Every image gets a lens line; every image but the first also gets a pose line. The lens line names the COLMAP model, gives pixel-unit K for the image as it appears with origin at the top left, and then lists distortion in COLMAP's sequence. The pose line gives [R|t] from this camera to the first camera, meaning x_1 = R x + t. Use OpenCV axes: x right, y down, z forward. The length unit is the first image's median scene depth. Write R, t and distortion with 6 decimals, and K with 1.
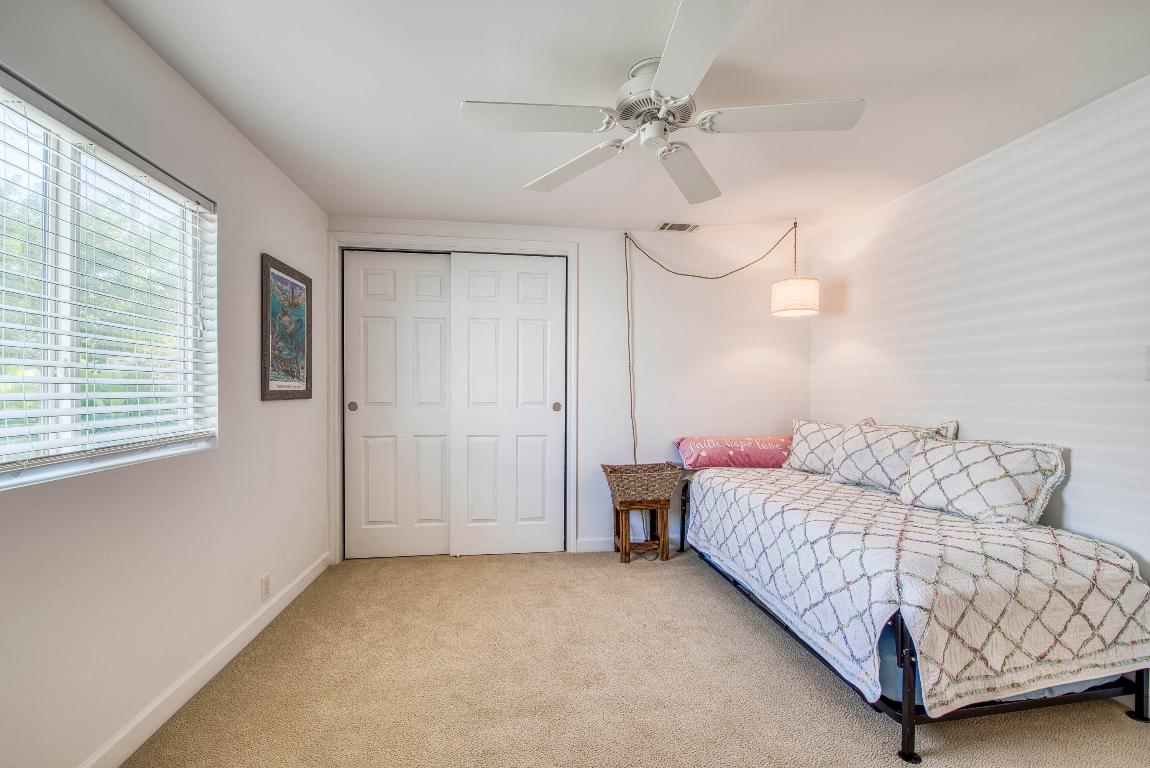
lens RADIAL K [[494.9, 0, 580.9], [0, 494.9, 389.9], [0, 0, 1]] dist [-0.006939, -0.007655]
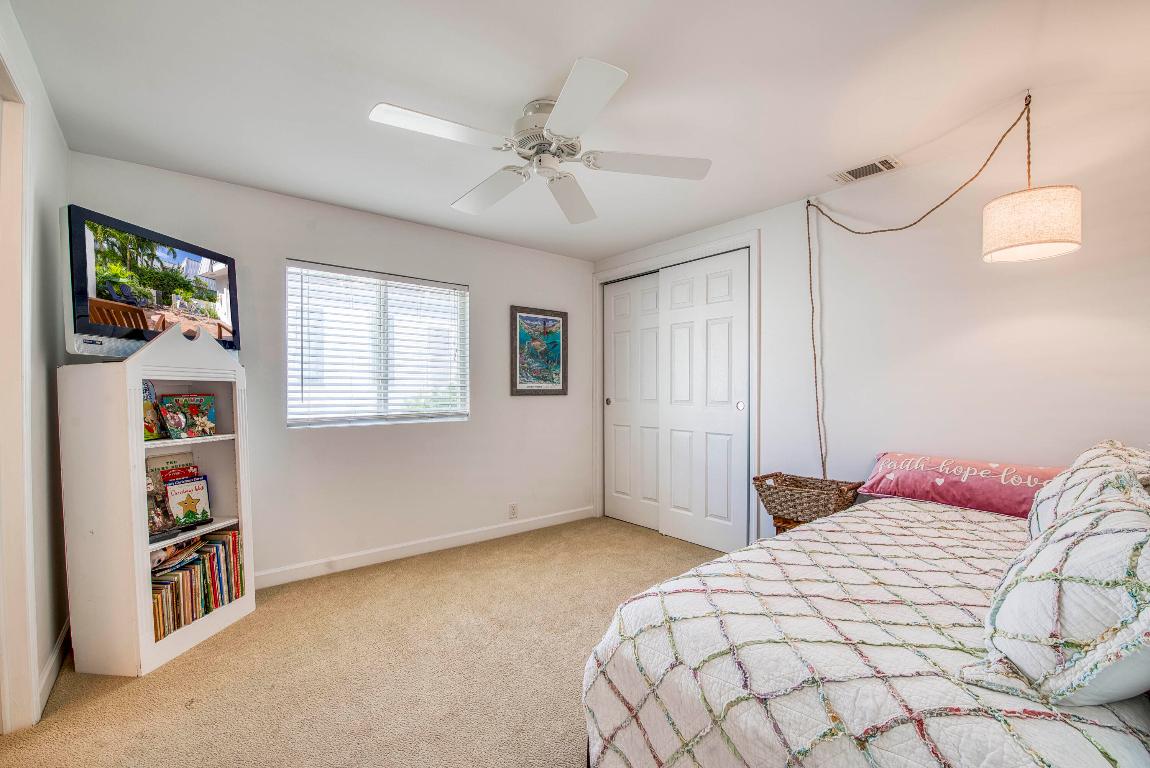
lens RADIAL K [[494.9, 0, 584.9], [0, 494.9, 386.0], [0, 0, 1]] dist [-0.006939, -0.007655]
pose [[0.523956, -0.008324, -0.851705, 0.713640], [0.002256, 0.999962, -0.008385, 0.003410], [0.851742, 0.002472, 0.523955, 0.283616]]
